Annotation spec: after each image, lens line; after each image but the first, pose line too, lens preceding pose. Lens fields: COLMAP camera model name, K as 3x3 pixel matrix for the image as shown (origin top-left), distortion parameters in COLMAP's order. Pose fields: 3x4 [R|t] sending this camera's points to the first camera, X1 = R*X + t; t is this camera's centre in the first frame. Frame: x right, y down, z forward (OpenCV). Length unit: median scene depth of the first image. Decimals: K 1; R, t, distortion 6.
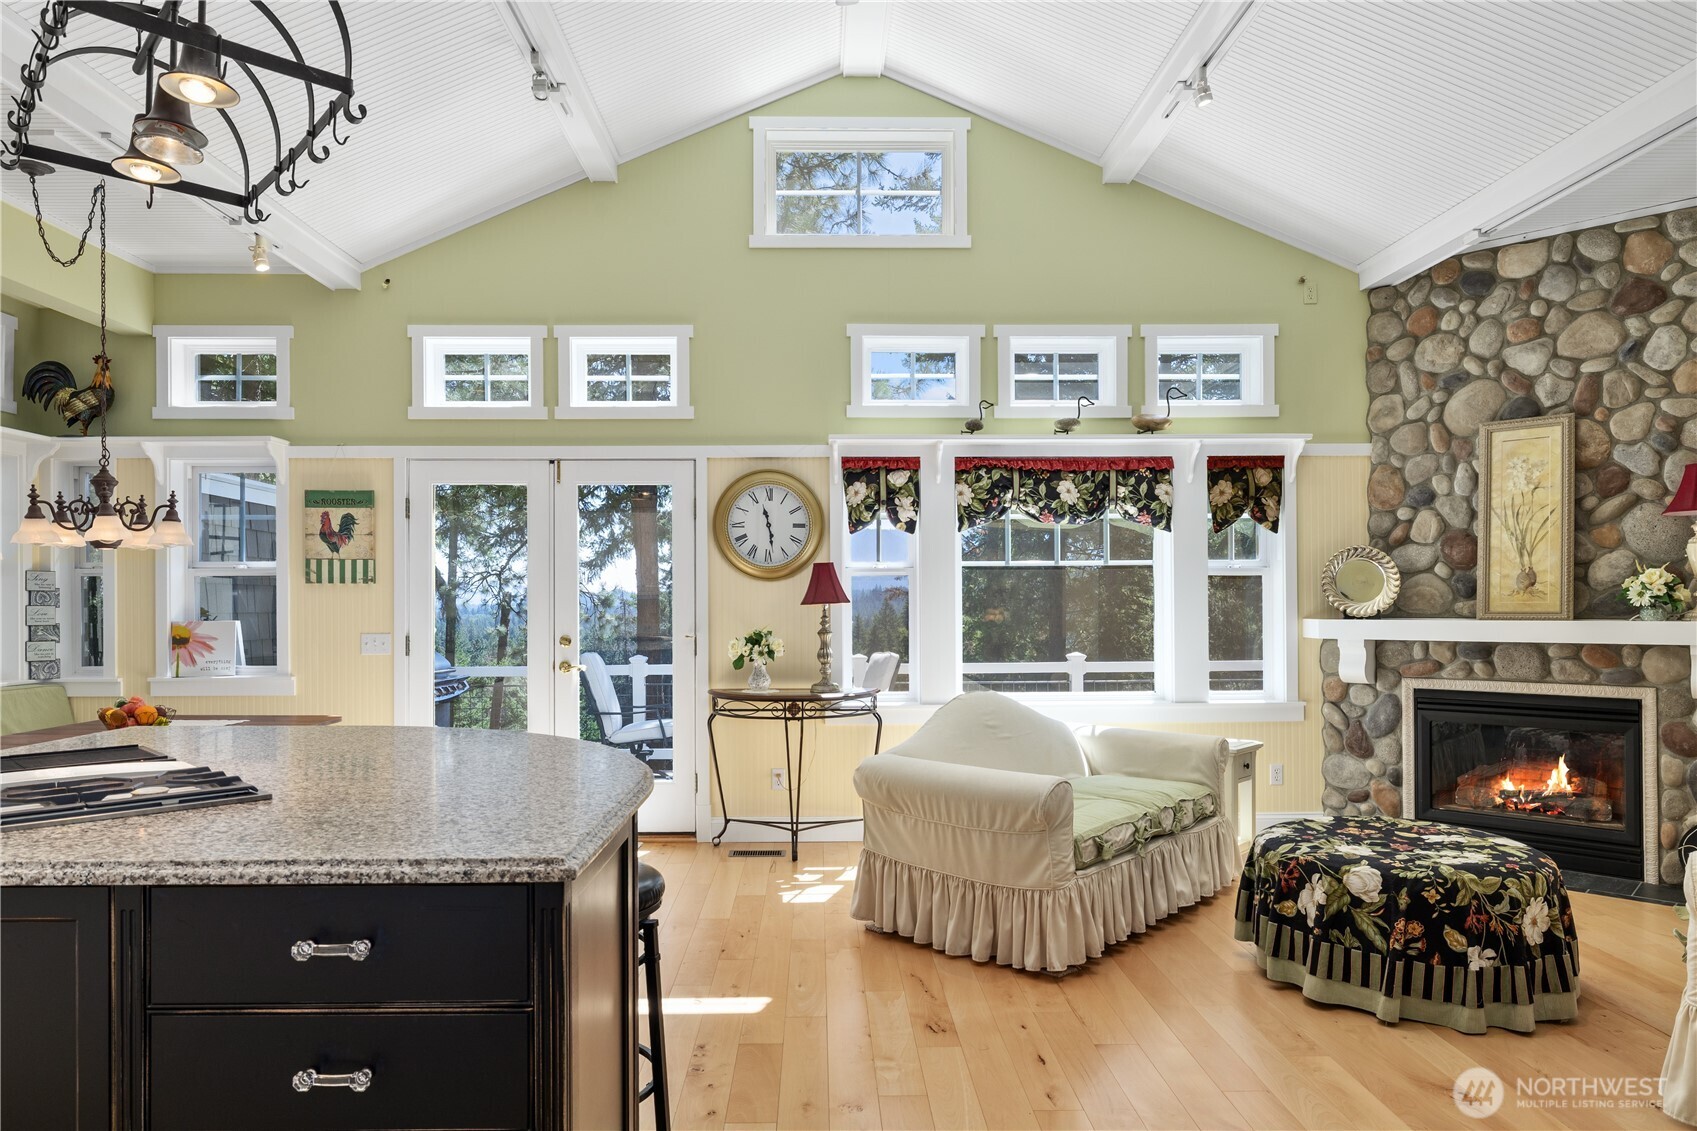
lens RADIAL K [[1064.0, 0, 845.5], [0, 1064.0, 601.4], [0, 0, 1]] dist [-0.001165, -0.000164]
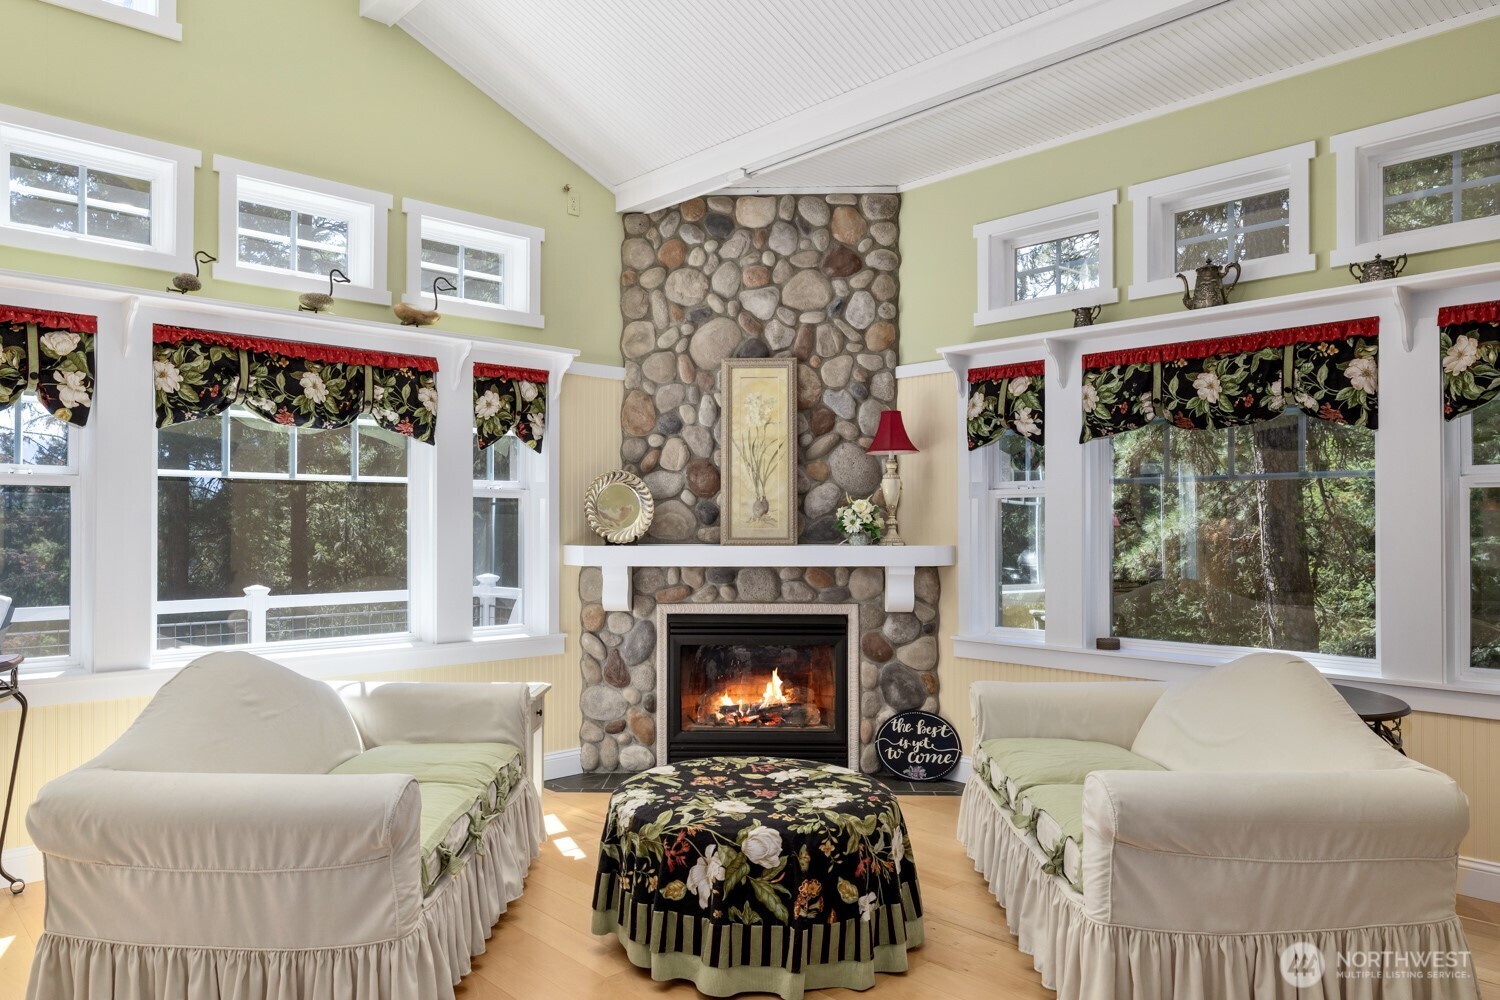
lens RADIAL K [[1024.2, 0, 749.5], [0, 1024.2, 515.8], [0, 0, 1]] dist [-0.005303, 0.001639]
pose [[0.751022, 0.012166, 0.660165, -0.049629], [-0.004877, 0.999905, -0.012880, 0.001069], [-0.660259, 0.006454, 0.751010, 0.220518]]
